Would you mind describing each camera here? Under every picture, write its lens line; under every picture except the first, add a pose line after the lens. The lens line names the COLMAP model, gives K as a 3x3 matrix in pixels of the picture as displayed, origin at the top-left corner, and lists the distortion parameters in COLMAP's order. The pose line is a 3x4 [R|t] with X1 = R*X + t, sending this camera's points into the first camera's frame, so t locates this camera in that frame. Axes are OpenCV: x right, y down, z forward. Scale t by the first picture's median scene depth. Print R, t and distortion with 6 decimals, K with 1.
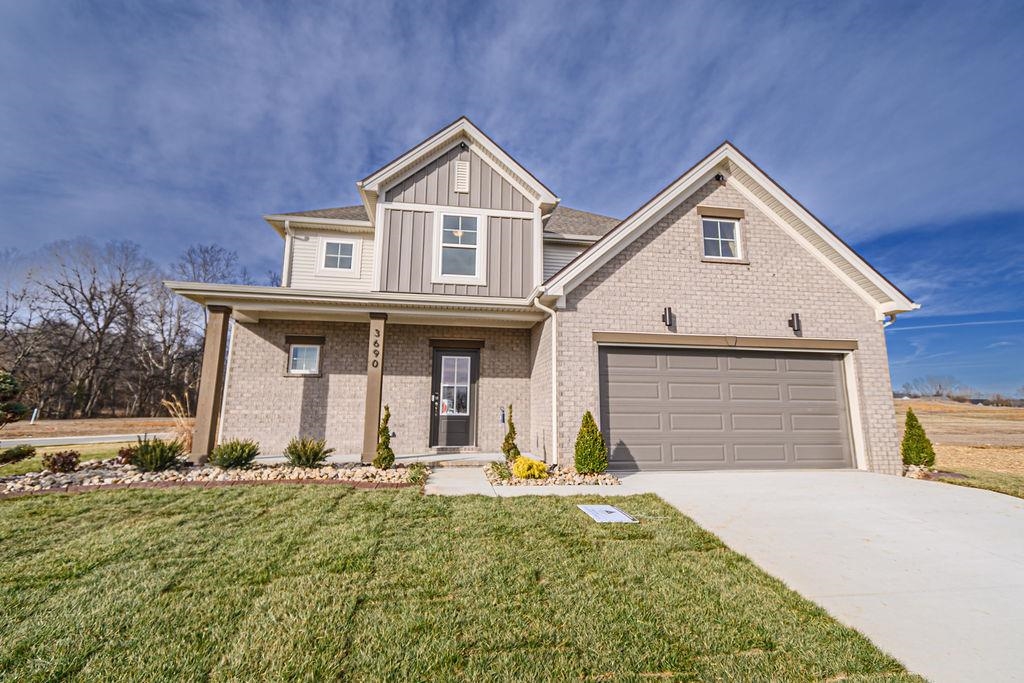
lens RADIAL K [[463.4, 0, 516.1], [0, 463.4, 335.7], [0, 0, 1]] dist [0.005174, -0.000286]
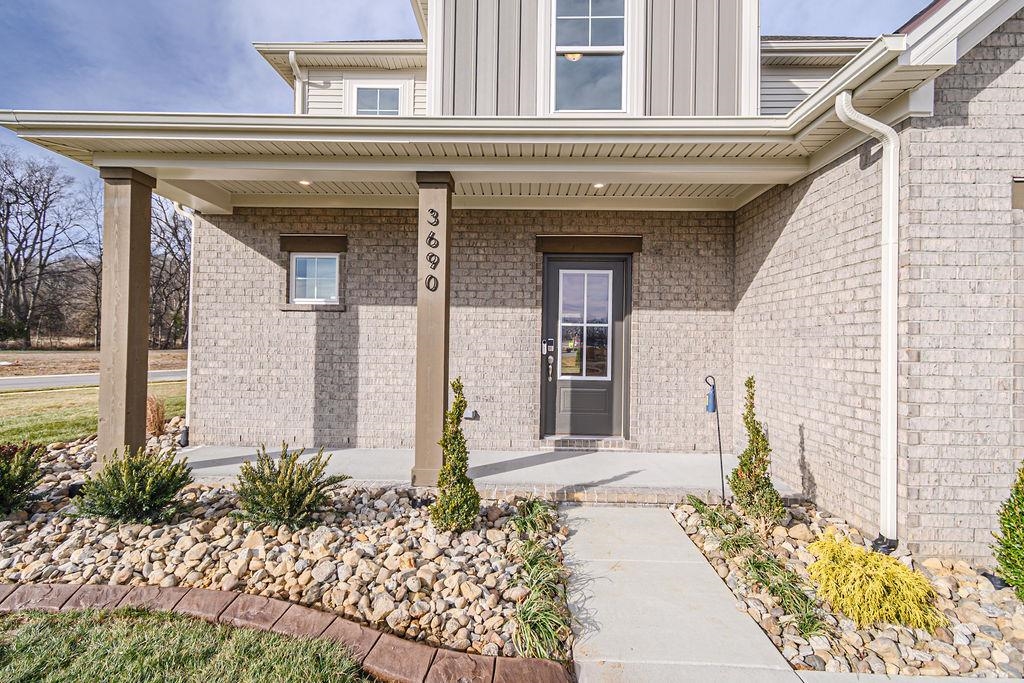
lens RADIAL K [[463.4, 0, 516.1], [0, 463.4, 335.7], [0, 0, 1]] dist [0.005174, -0.000286]
pose [[0.986134, 0.003694, -0.165910, -0.126689], [0.022172, 0.987856, 0.153780, 0.037880], [0.164463, -0.155327, 0.974077, 0.490132]]
